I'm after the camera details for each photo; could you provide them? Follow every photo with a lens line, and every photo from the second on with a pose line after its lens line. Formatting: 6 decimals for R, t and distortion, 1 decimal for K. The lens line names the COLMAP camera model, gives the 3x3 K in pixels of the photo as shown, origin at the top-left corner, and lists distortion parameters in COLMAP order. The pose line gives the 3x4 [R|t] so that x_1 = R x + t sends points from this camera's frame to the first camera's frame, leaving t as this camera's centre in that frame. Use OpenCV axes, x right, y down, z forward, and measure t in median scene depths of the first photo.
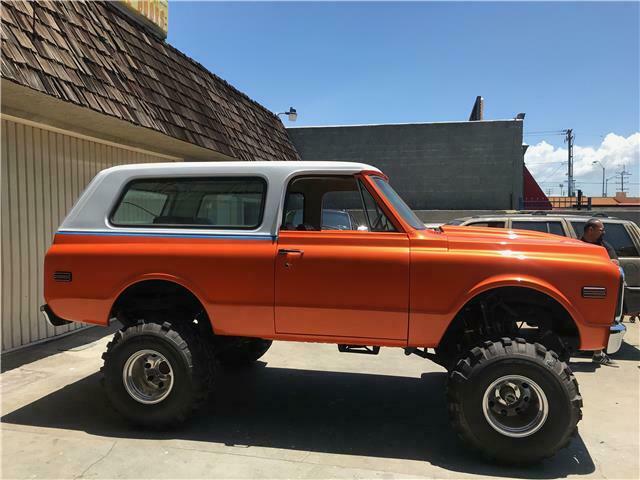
lens RADIAL K [[536.9, 0, 320.0], [0, 536.9, 240.0], [0, 0, 1]] dist [-0.003379, -0.003332]
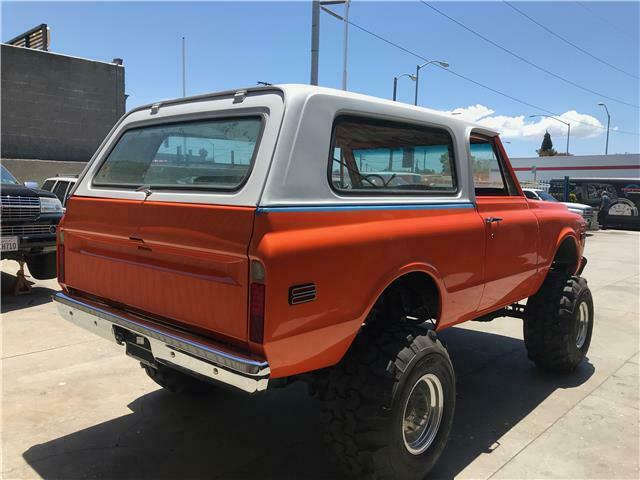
lens RADIAL K [[536.9, 0, 320.0], [0, 536.9, 240.0], [0, 0, 1]] dist [-0.003379, -0.003332]
pose [[0.498542, -0.091170, 0.862058, -0.939913], [0.012444, 0.995104, 0.098045, -0.035248], [-0.866776, -0.038152, 0.497235, 0.771204]]
